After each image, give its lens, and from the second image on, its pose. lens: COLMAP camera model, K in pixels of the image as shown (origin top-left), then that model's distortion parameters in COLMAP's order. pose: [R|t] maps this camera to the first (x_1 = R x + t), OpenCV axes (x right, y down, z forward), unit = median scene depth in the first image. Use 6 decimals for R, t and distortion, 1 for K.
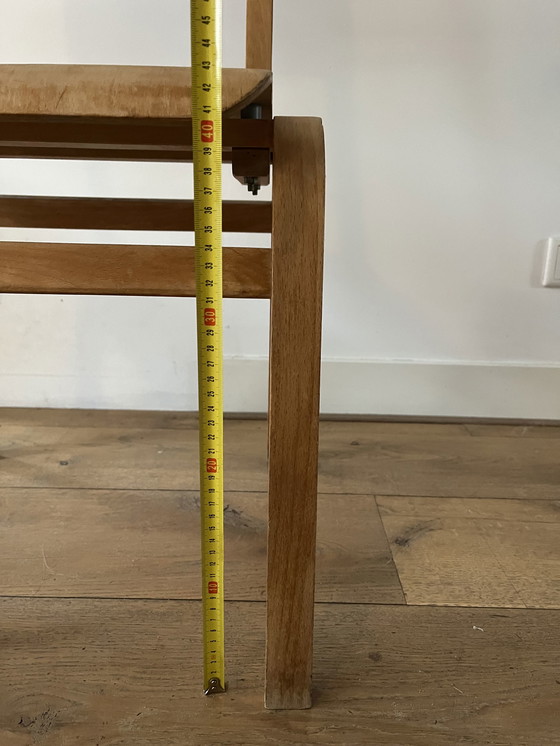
lens RADIAL K [[557.4, 0, 284.2], [0, 557.4, 373.5], [0, 0, 1]] dist [0.061802, -0.092857]
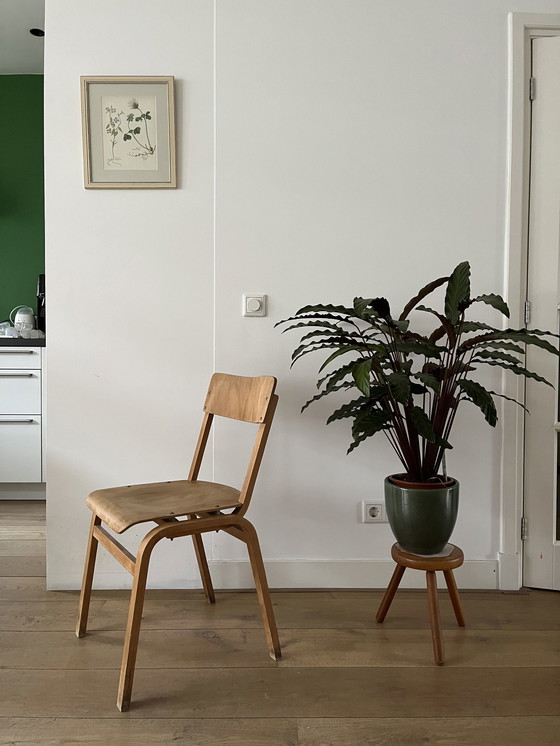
lens RADIAL K [[556.8, 0, 282.3], [0, 556.8, 370.7], [0, 0, 1]] dist [0.064164, -0.094539]
pose [[0.999572, -0.021956, 0.019326, 0.161584], [0.026105, 0.967678, -0.250832, -0.246481], [-0.013194, 0.251230, 0.967838, -1.603680]]
